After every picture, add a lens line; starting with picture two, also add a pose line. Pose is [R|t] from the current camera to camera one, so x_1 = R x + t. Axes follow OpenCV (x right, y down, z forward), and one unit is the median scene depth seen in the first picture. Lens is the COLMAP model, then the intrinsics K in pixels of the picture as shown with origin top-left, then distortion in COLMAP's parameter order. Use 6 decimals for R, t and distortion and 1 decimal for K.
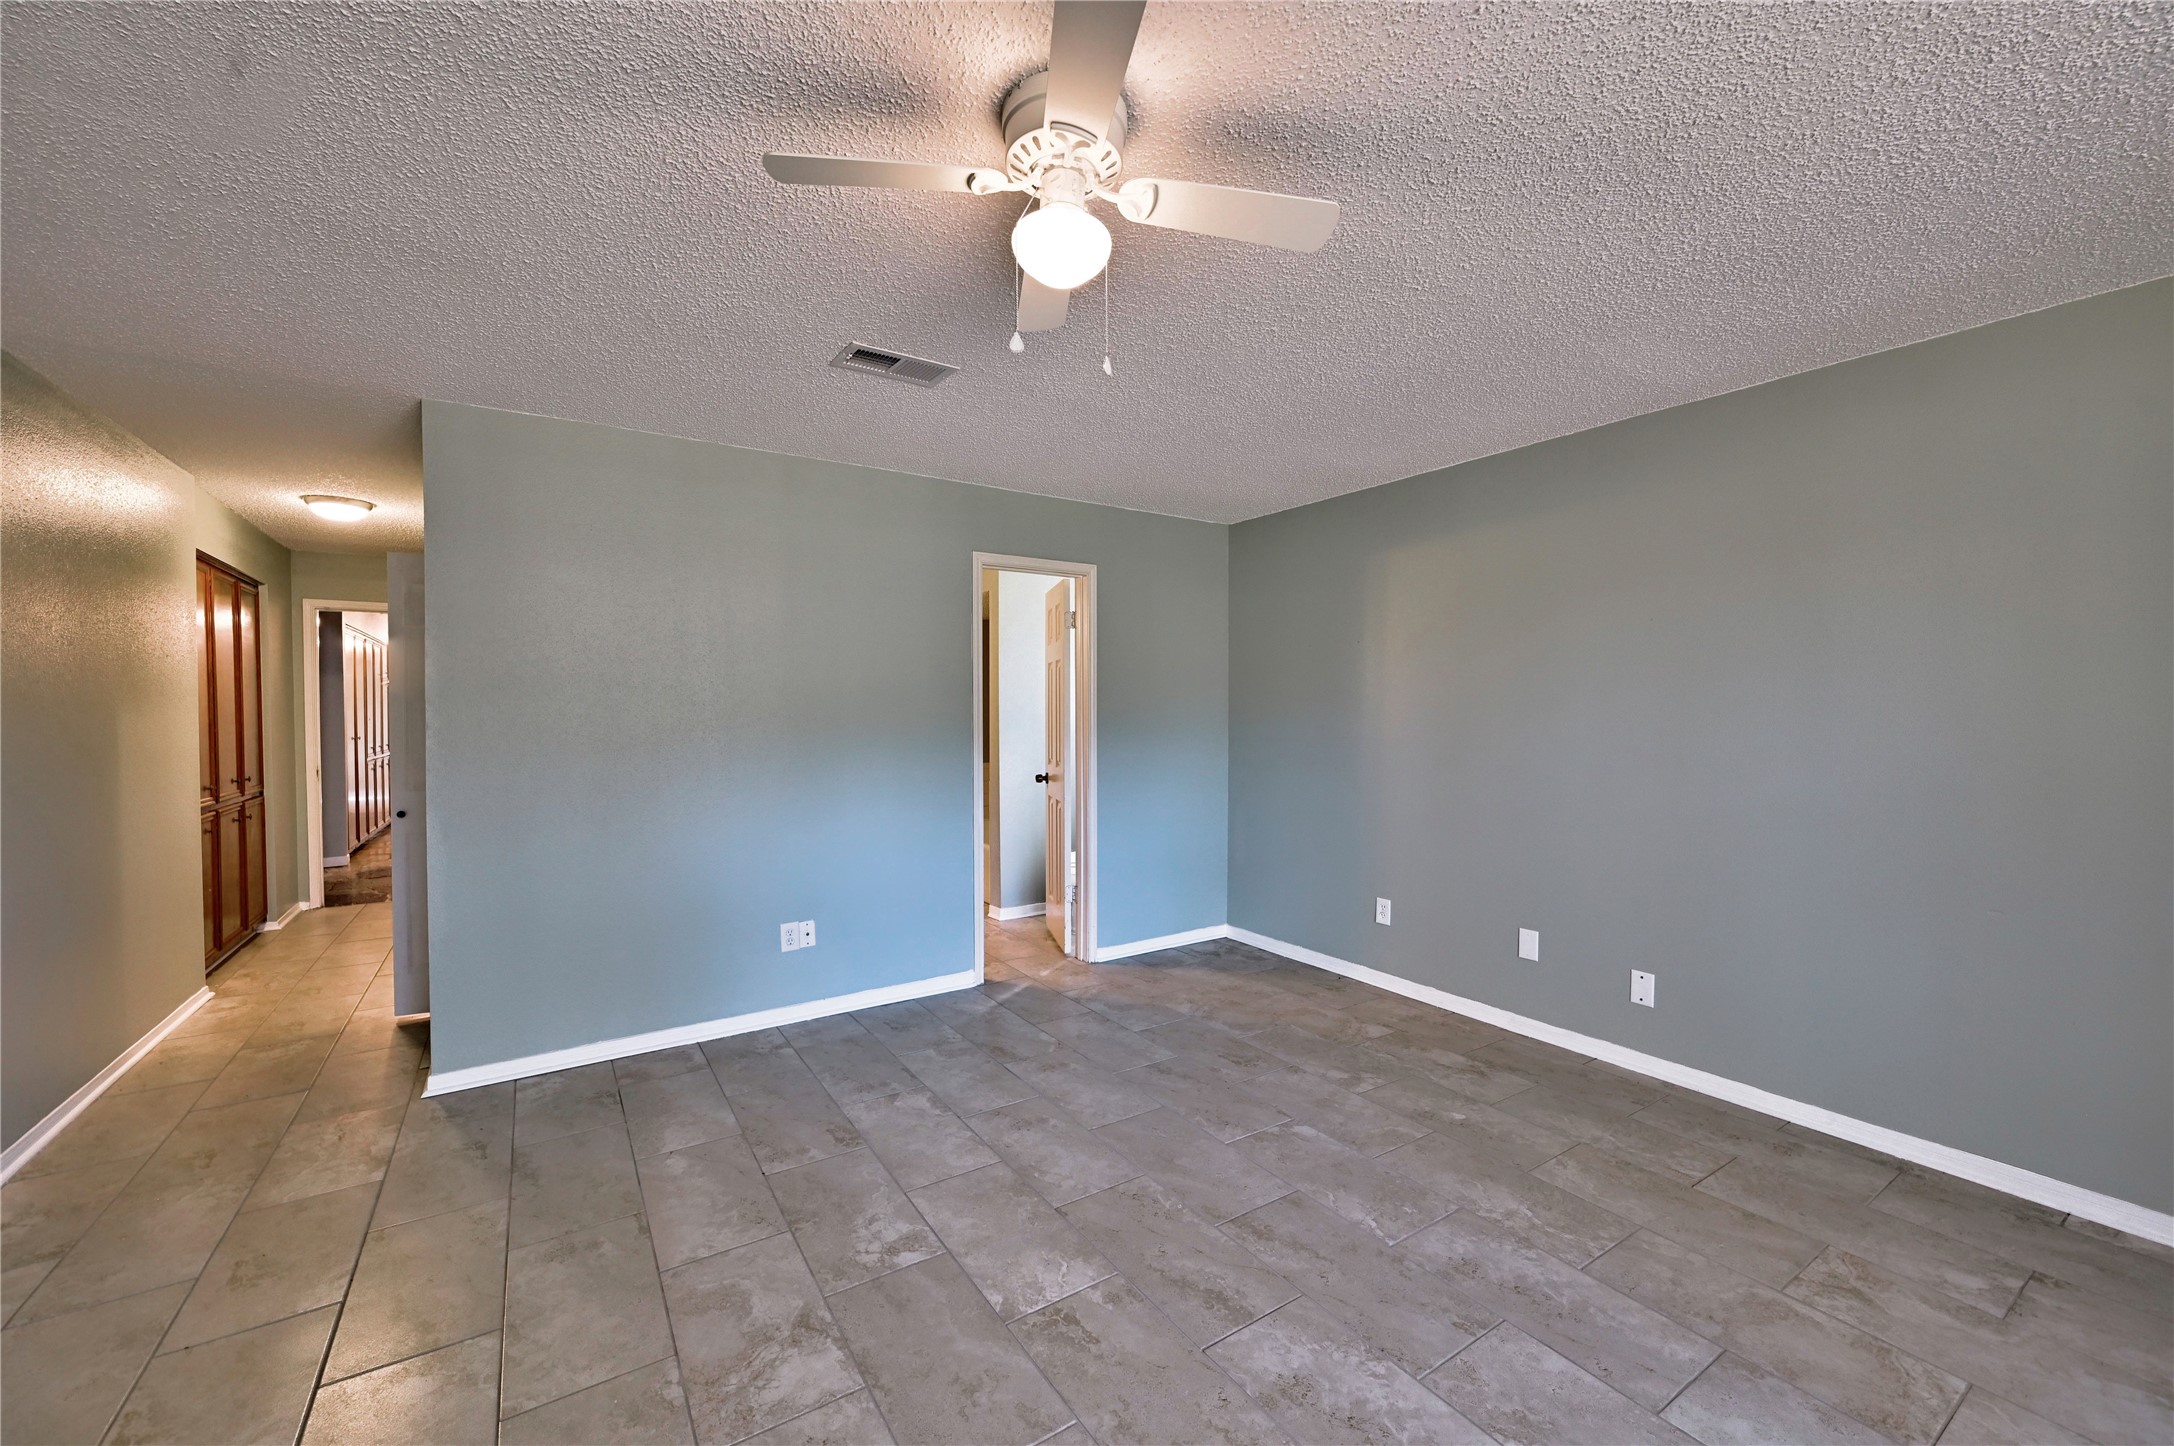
lens RADIAL K [[857.9, 0, 1088.5], [0, 857.9, 725.4], [0, 0, 1]] dist [0.000905, 0.000132]
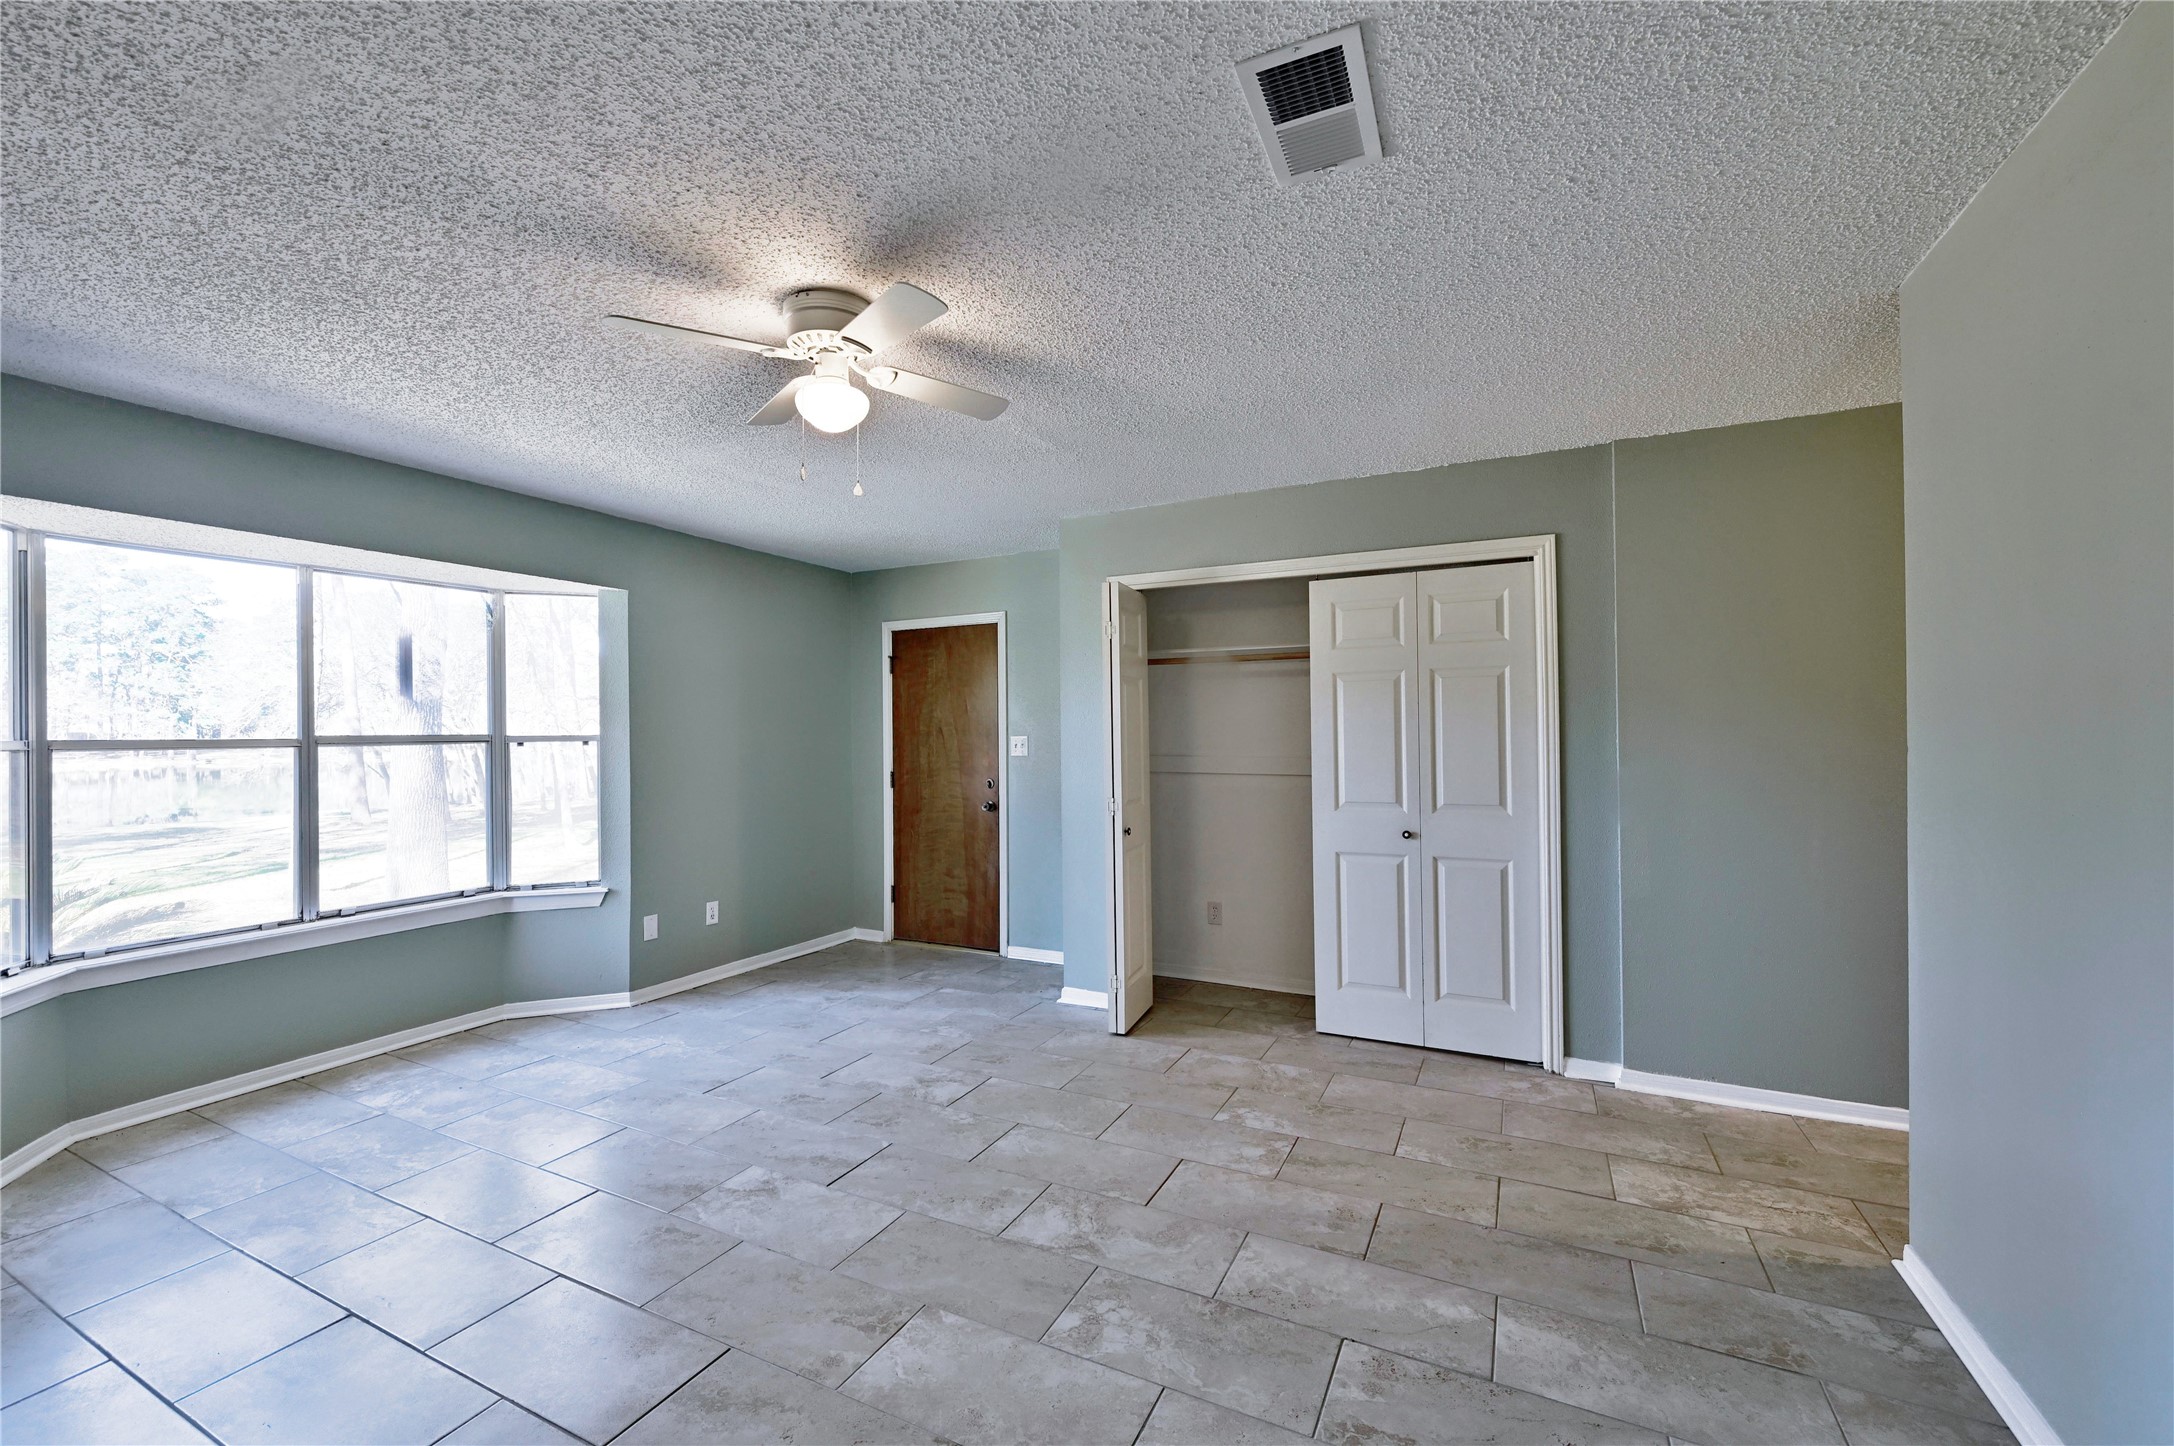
lens RADIAL K [[857.9, 0, 1086.2], [0, 857.9, 725.7], [0, 0, 1]] dist [0.000905, 0.000132]
pose [[-0.865726, 0.004113, -0.500501, 0.235170], [0.004370, 0.999990, 0.000658, -0.026805], [0.500499, -0.001618, -0.865736, 1.795511]]
